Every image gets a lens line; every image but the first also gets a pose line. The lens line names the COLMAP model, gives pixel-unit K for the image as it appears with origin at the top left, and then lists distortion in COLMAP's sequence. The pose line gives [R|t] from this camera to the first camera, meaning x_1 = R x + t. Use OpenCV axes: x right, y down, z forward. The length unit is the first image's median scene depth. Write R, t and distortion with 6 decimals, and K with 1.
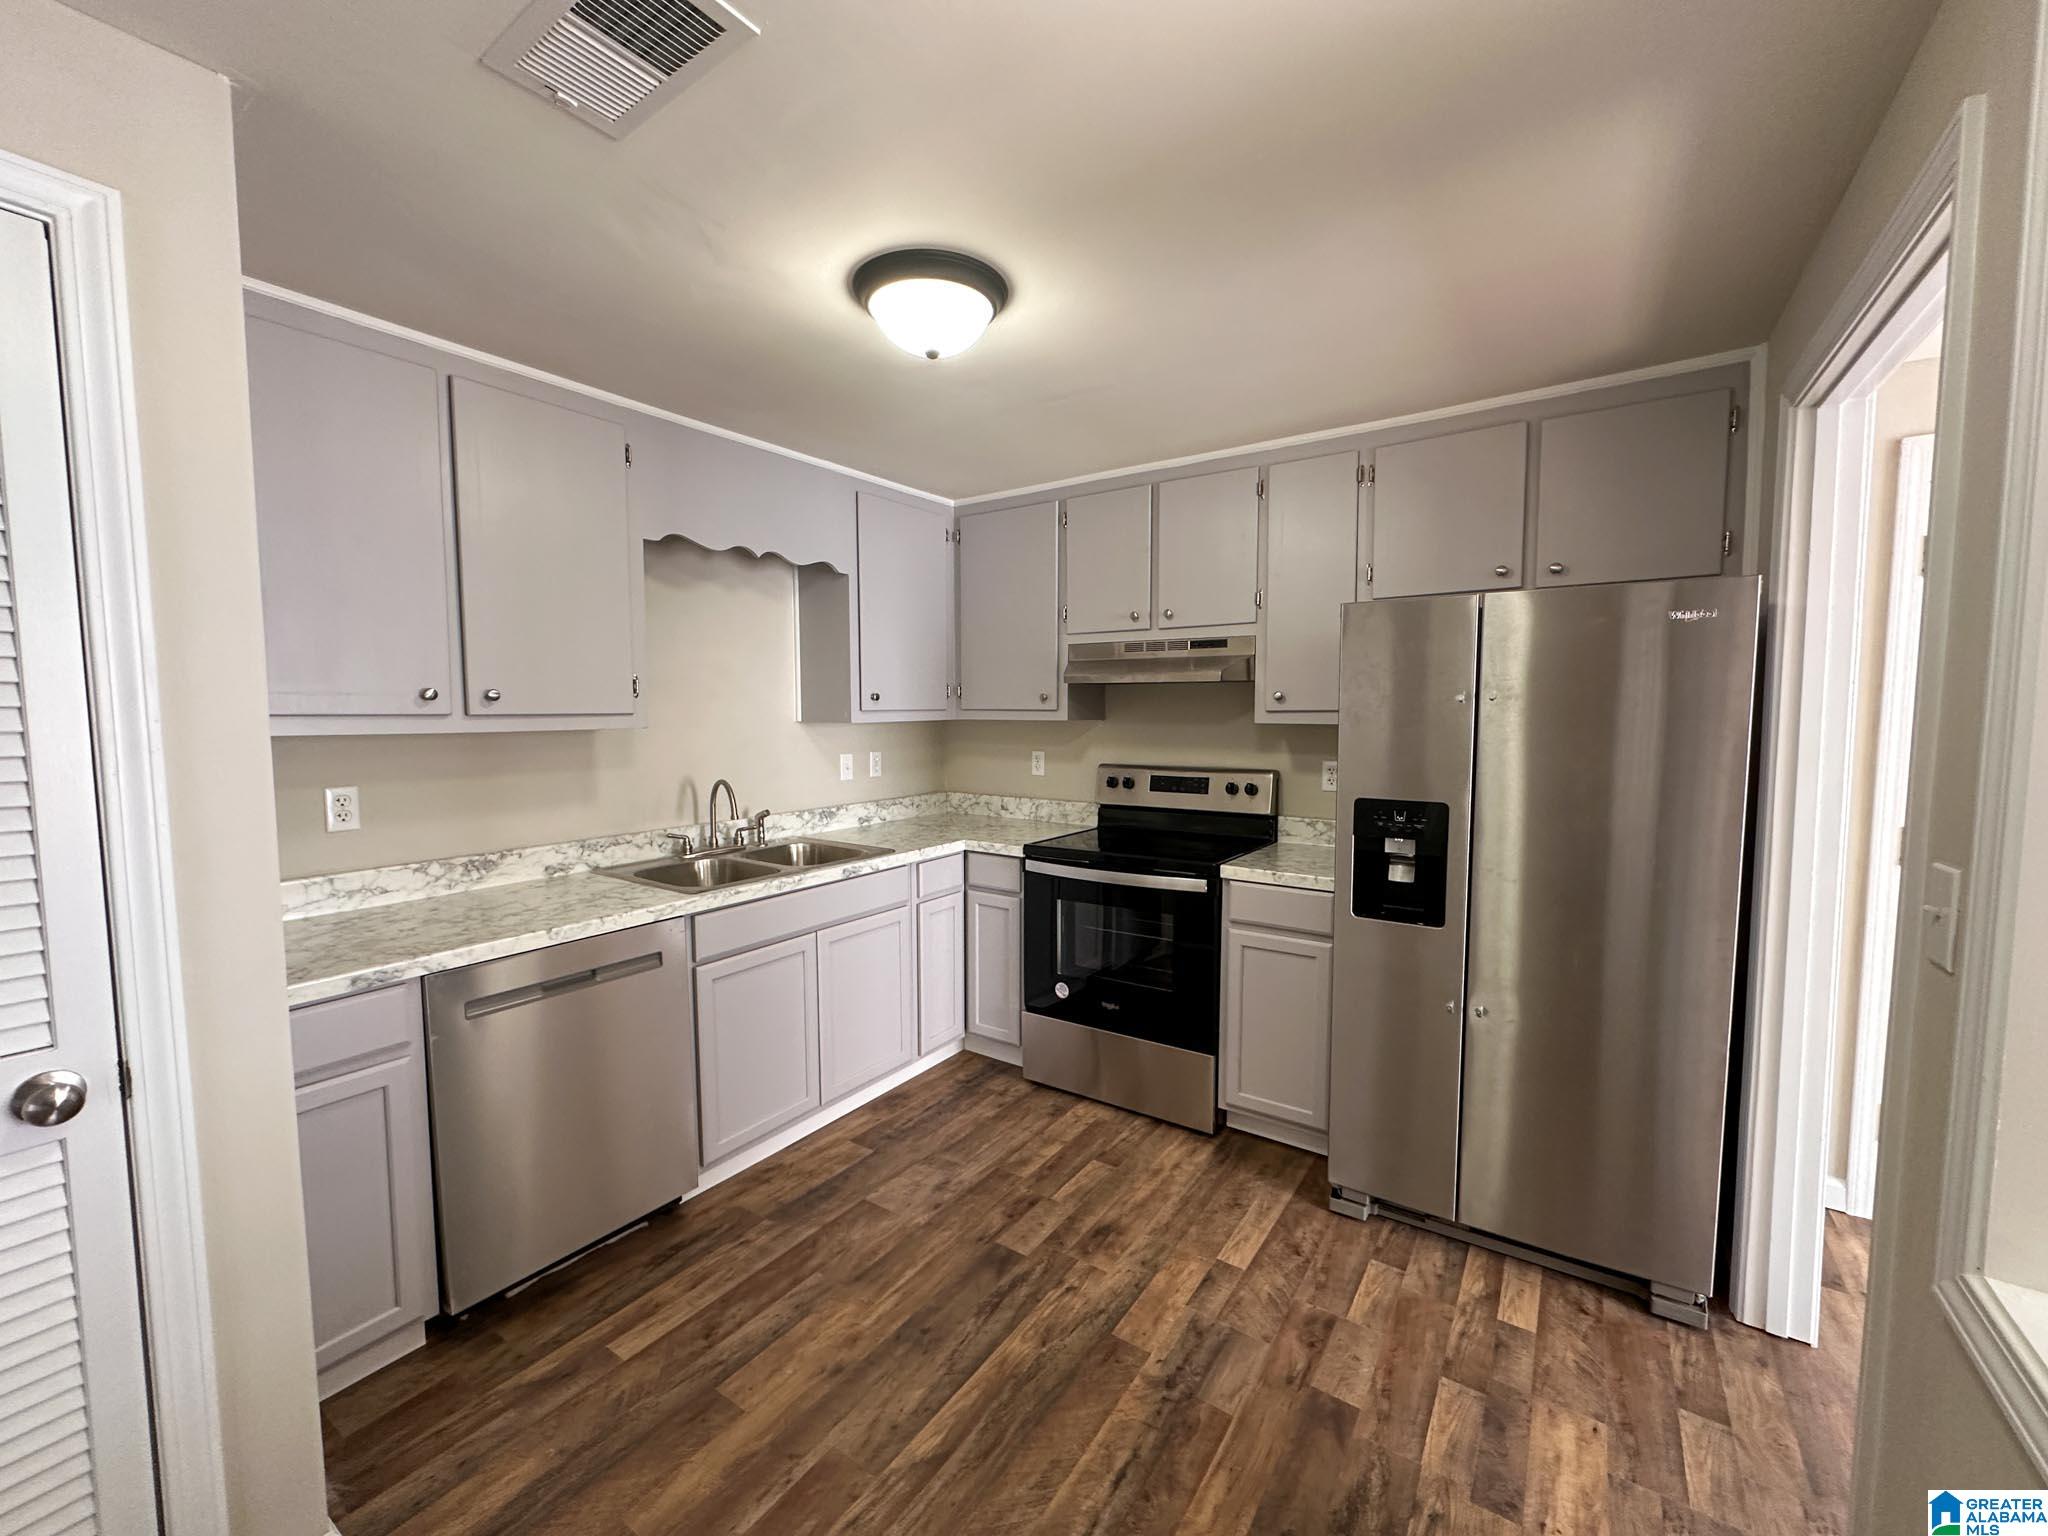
lens RADIAL K [[818.0, 0, 1024.3], [0, 818.0, 769.2], [0, 0, 1]] dist [-0.003121, 0.001266]
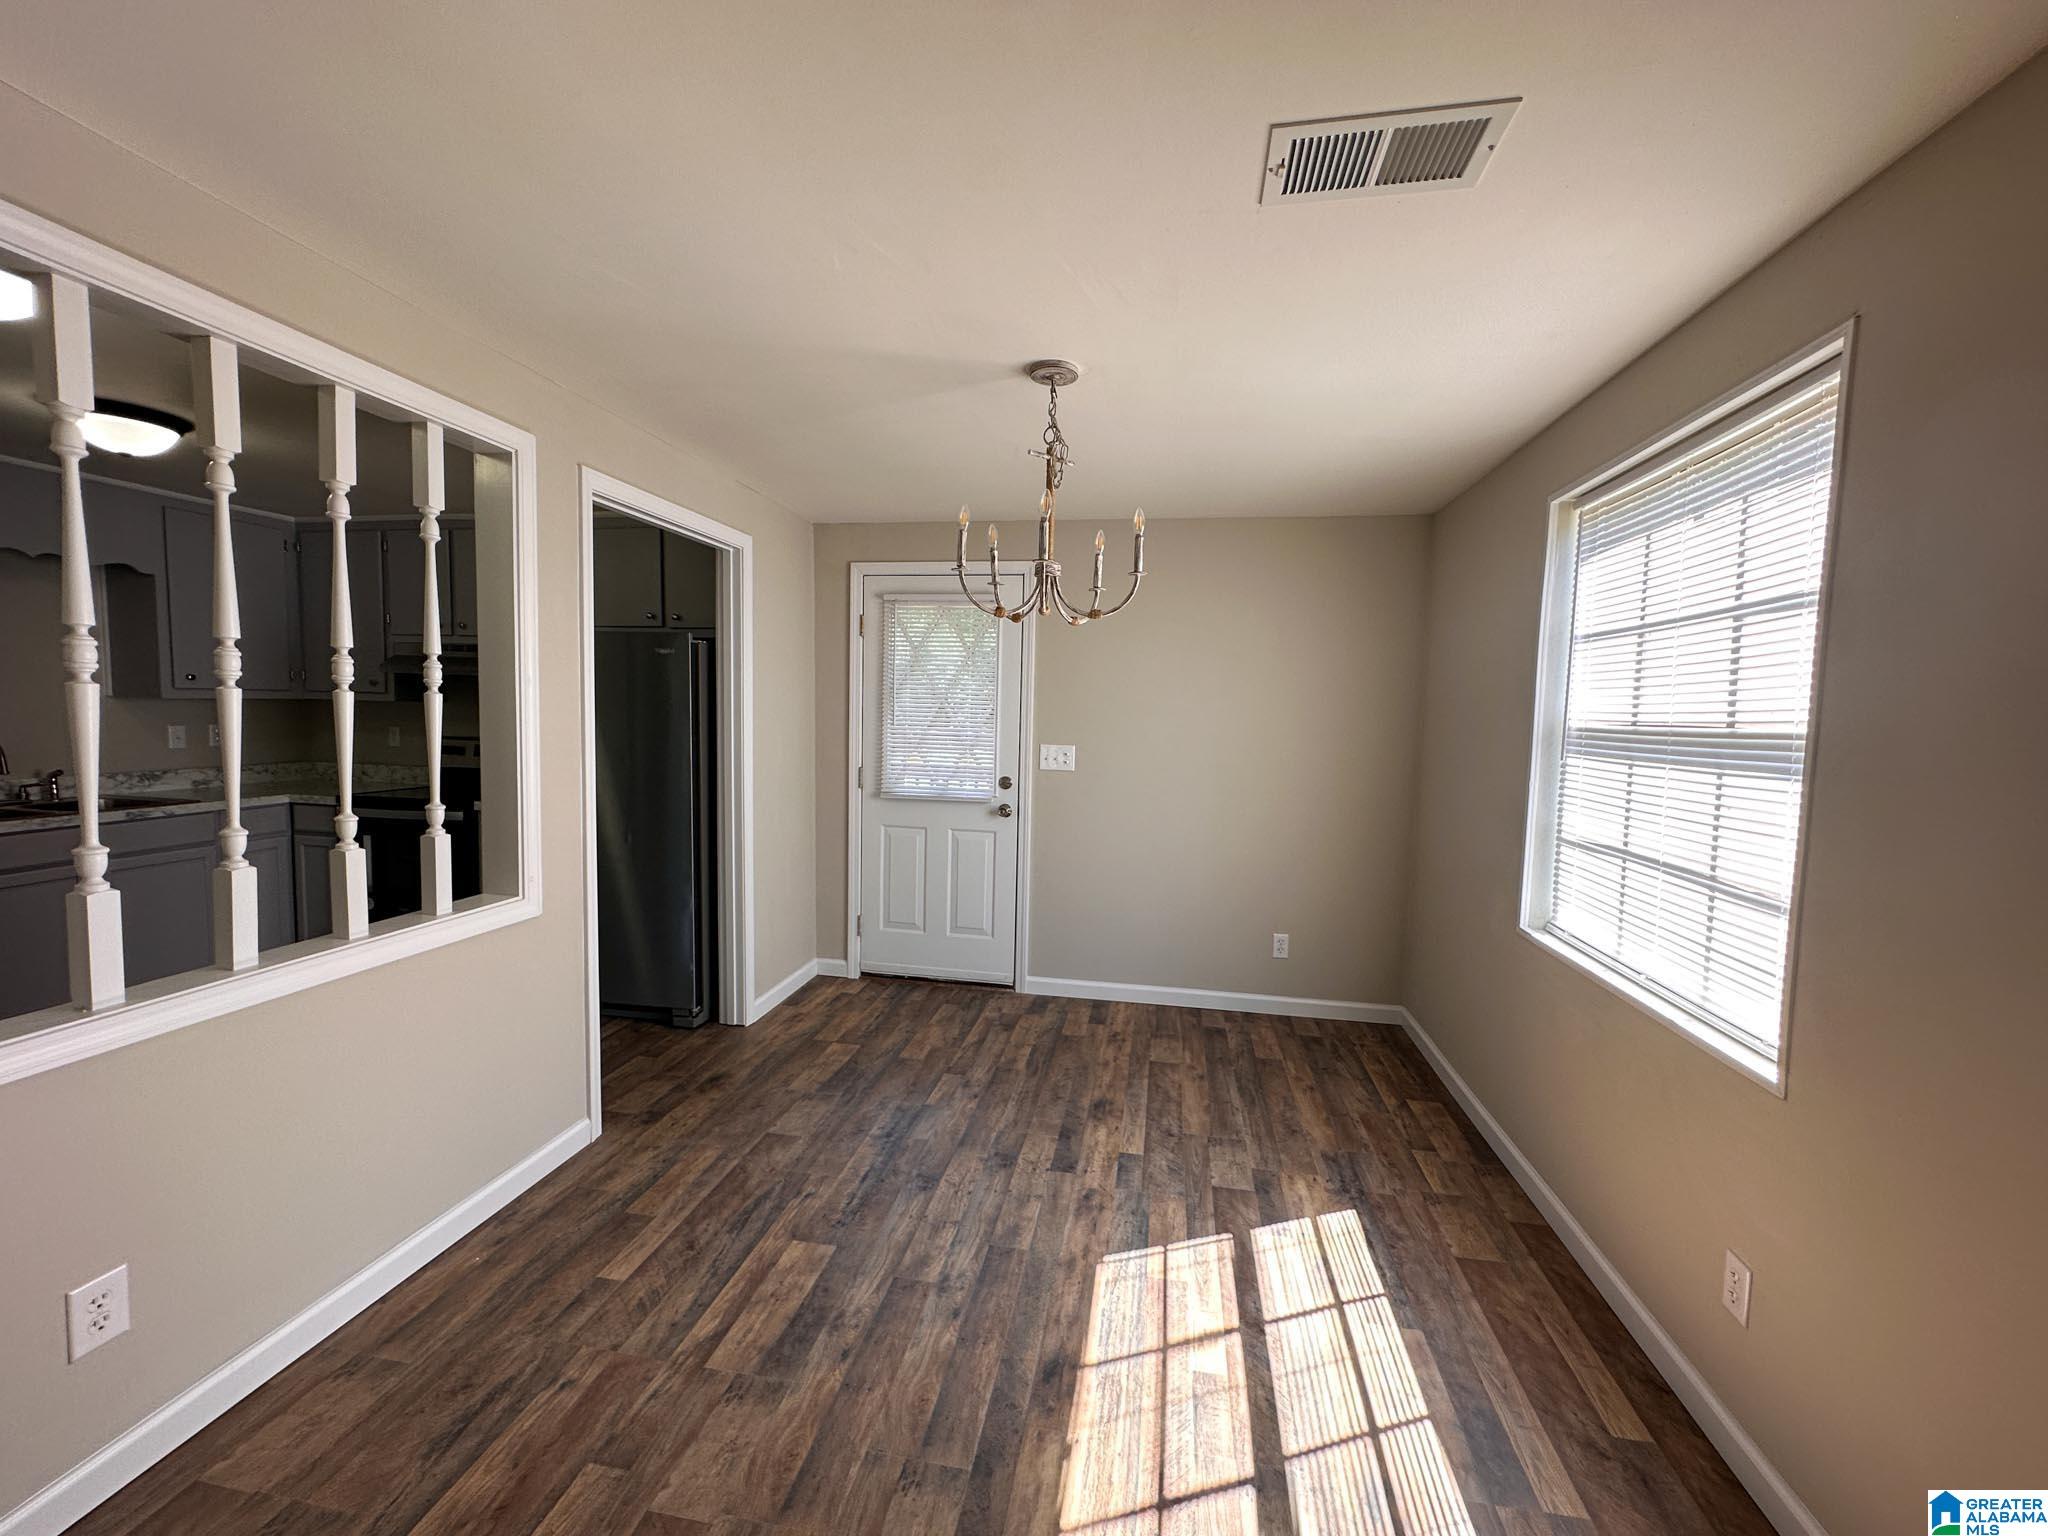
lens RADIAL K [[818.0, 0, 1024.2], [0, 818.0, 771.1], [0, 0, 1]] dist [-0.003121, 0.001266]
pose [[0.908985, -0.006472, 0.416778, 0.562830], [0.003295, 0.999960, 0.008342, 0.057772], [-0.416815, -0.006210, 0.908970, -0.791198]]
